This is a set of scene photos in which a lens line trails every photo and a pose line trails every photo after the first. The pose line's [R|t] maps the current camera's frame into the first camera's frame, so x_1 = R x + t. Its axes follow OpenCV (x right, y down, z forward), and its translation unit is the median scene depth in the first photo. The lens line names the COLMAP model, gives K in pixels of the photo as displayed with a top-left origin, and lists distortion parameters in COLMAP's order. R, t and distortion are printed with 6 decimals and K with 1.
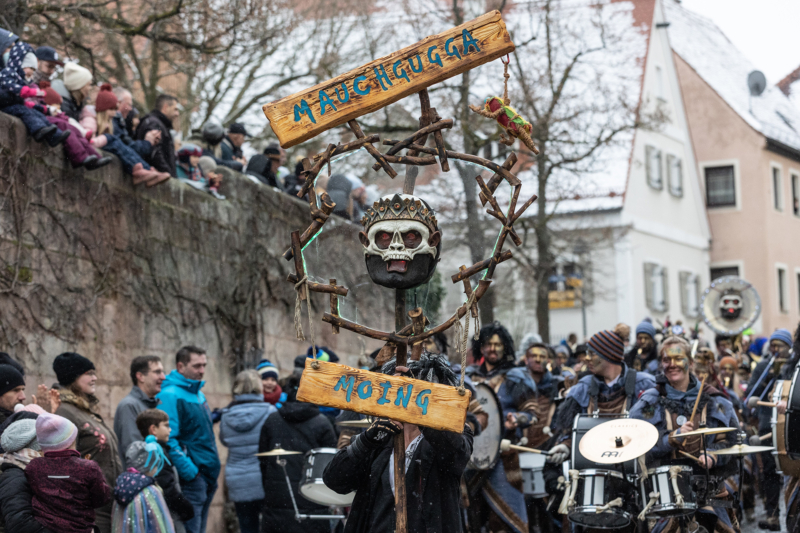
lens RADIAL K [[2323.1, 0, 400.2], [0, 2323.1, 266.3], [0, 0, 1]] dist [0.009271, 0.000000]
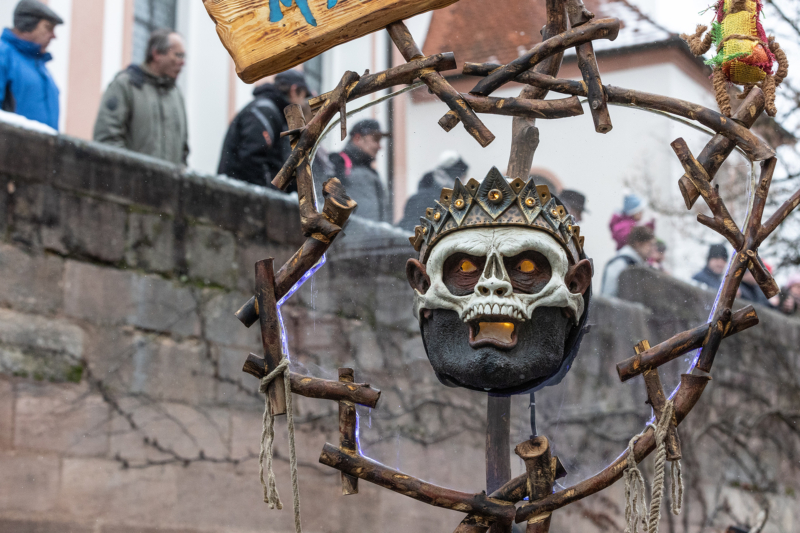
lens RADIAL K [[1661.7, 0, 401.6], [0, 1661.7, 263.3], [0, 0, 1]] dist [0.069003, 0.000000]
pose [[0.999127, 0.010769, -0.040365, -0.005943], [-0.015574, 0.992568, -0.120687, 0.023700], [0.038765, 0.121210, 0.991870, 0.685192]]
